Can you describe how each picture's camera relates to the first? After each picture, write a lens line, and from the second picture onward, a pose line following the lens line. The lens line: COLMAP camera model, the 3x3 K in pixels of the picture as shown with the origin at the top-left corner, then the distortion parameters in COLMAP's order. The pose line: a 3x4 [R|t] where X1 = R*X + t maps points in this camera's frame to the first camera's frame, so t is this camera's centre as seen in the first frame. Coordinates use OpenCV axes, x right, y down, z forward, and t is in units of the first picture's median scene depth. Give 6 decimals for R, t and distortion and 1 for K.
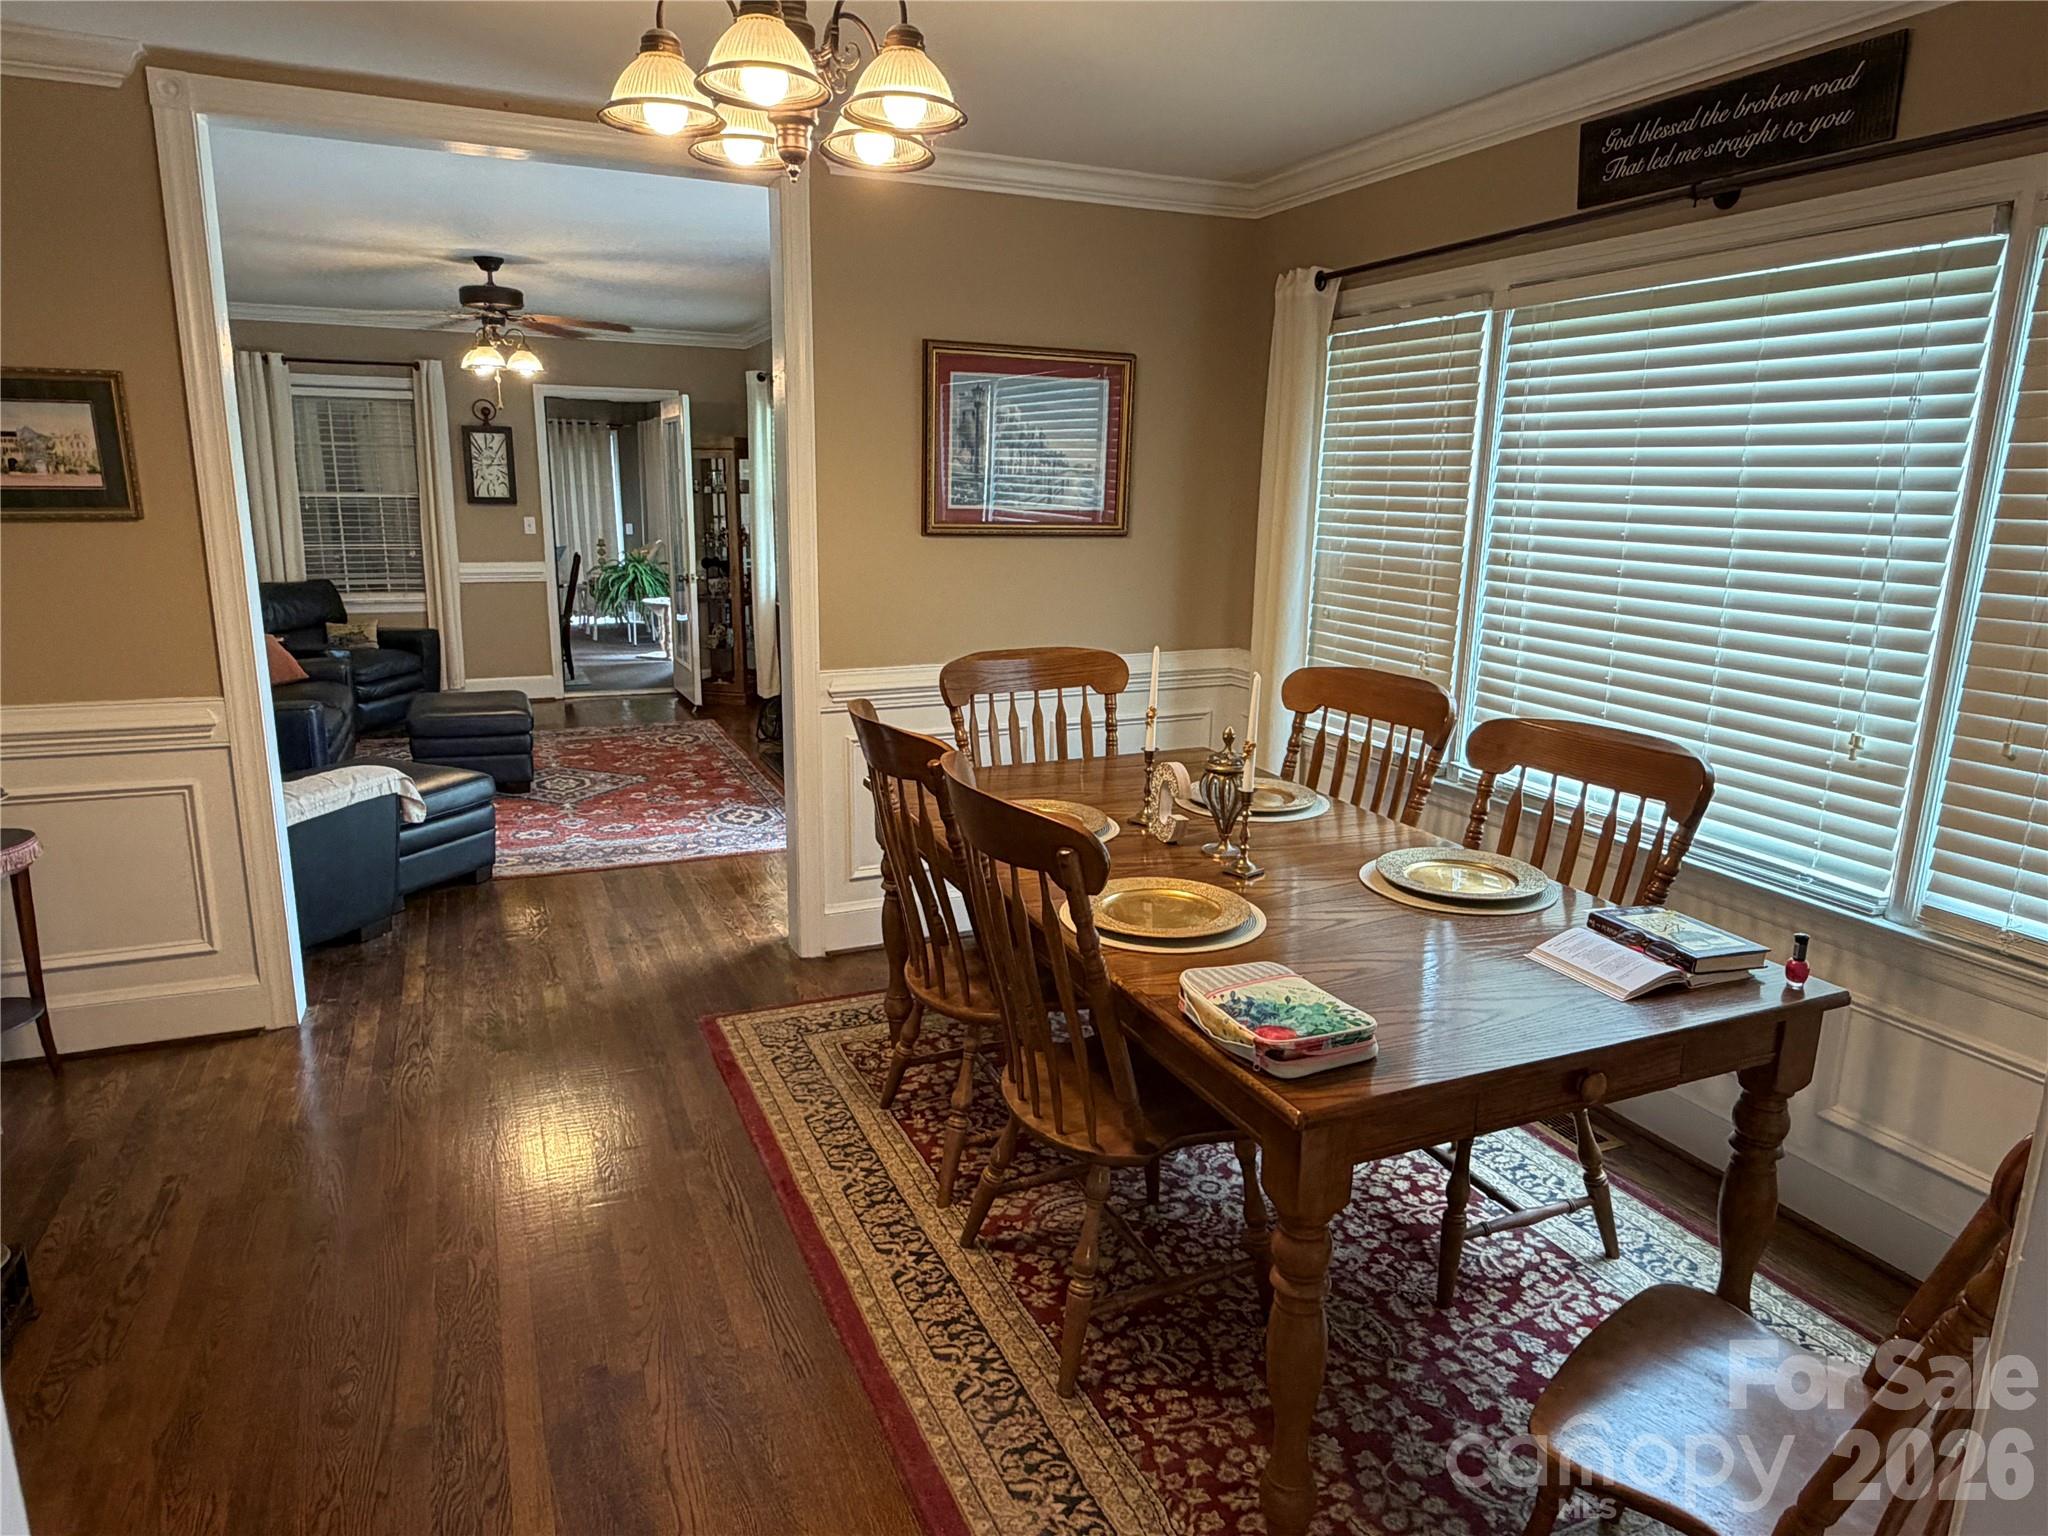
lens RADIAL K [[1266.9, 0, 1019.8], [0, 1266.9, 785.6], [0, 0, 1]] dist [0.002071, -0.000262]
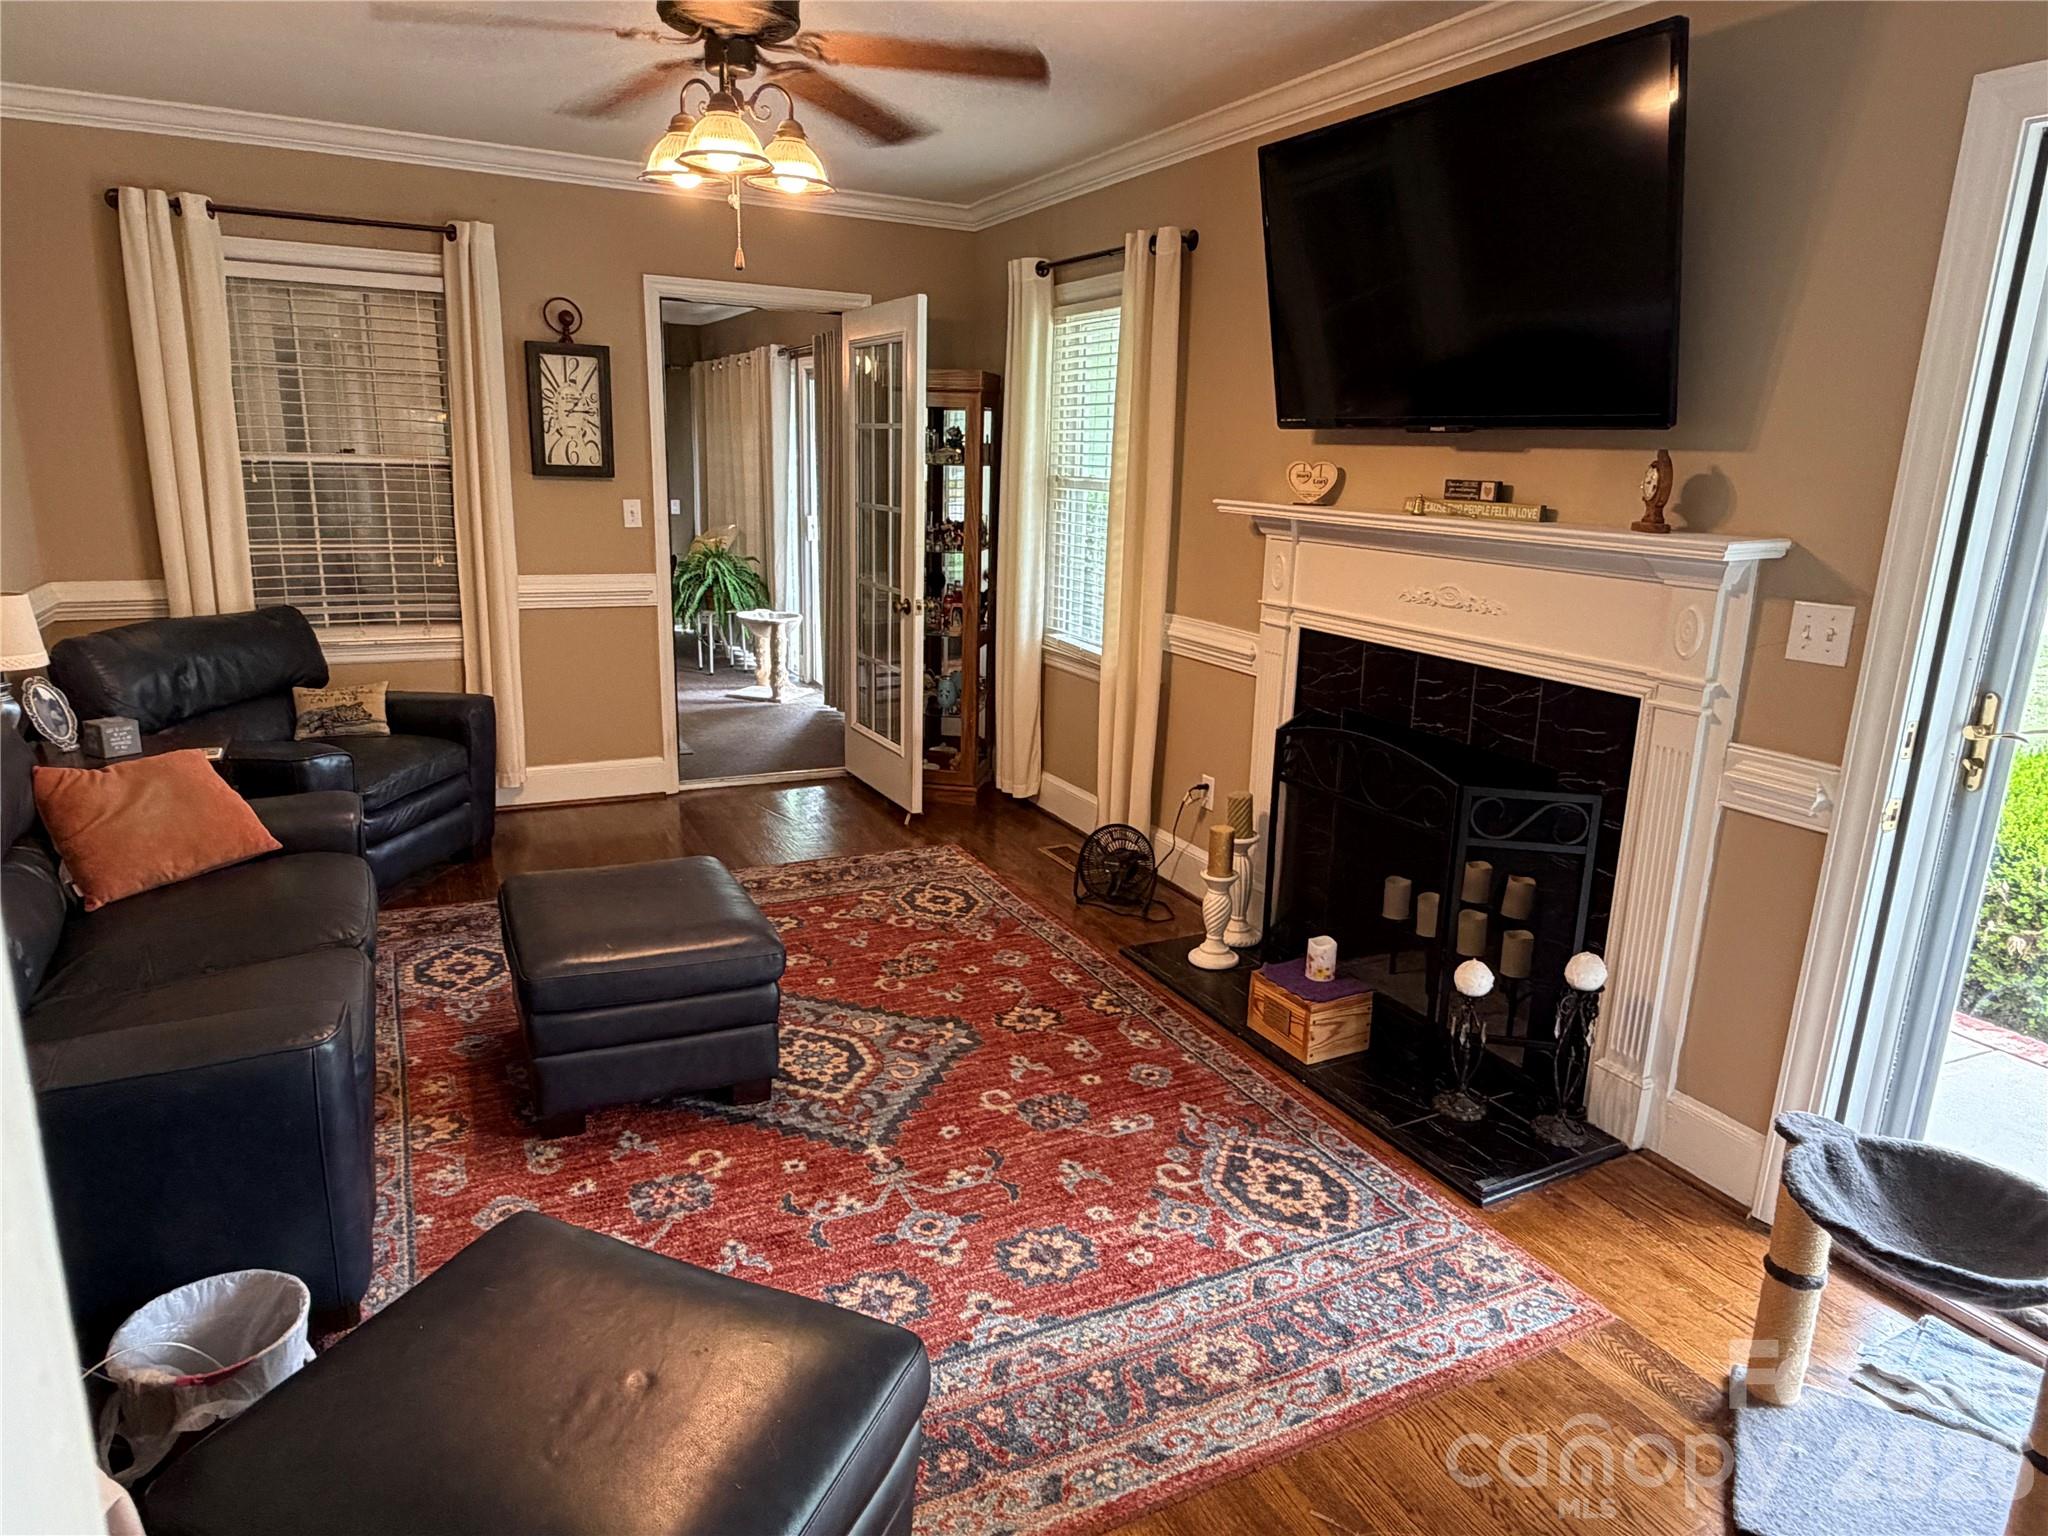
lens RADIAL K [[1266.9, 0, 1025.8], [0, 1266.9, 781.1], [0, 0, 1]] dist [0.002071, -0.000262]
pose [[0.998542, -0.000760, 0.053982, -0.243957], [-0.000330, 0.999796, 0.020180, -0.094637], [-0.053987, -0.020169, 0.998338, 0.404994]]
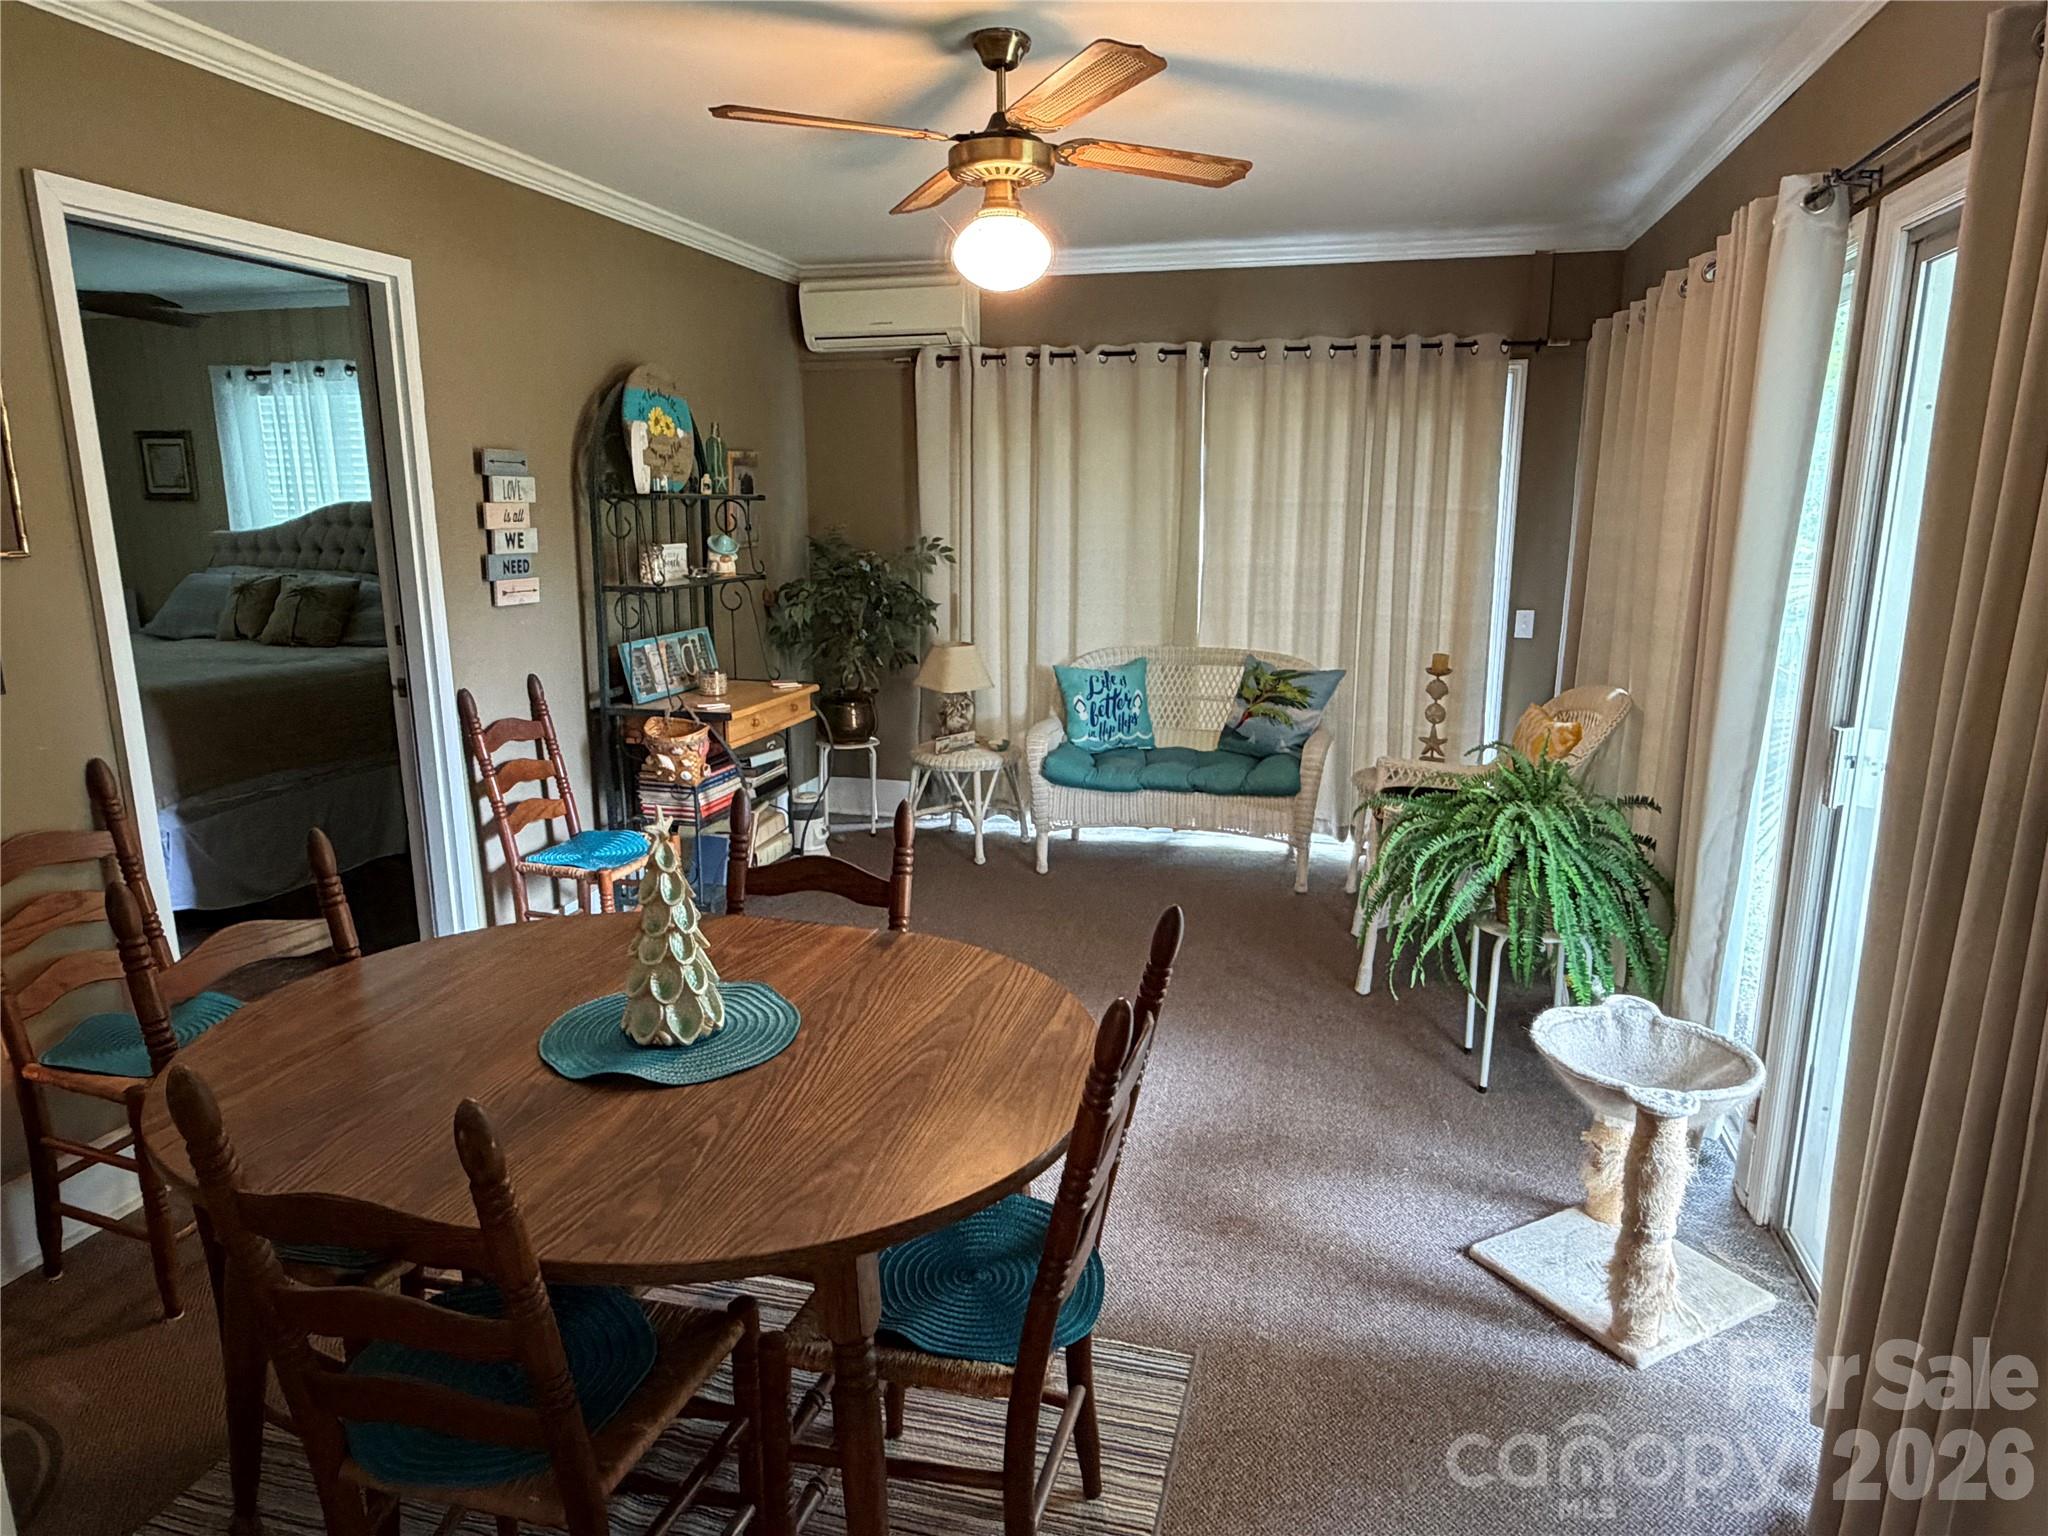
lens RADIAL K [[1266.9, 0, 1018.0], [0, 1266.9, 777.8], [0, 0, 1]] dist [0.002071, -0.000262]
pose [[0.783454, 0.119083, -0.609933, -0.328001], [-0.132995, 0.990858, 0.022623, -0.250645], [0.607052, 0.063394, 0.792130, 1.053762]]
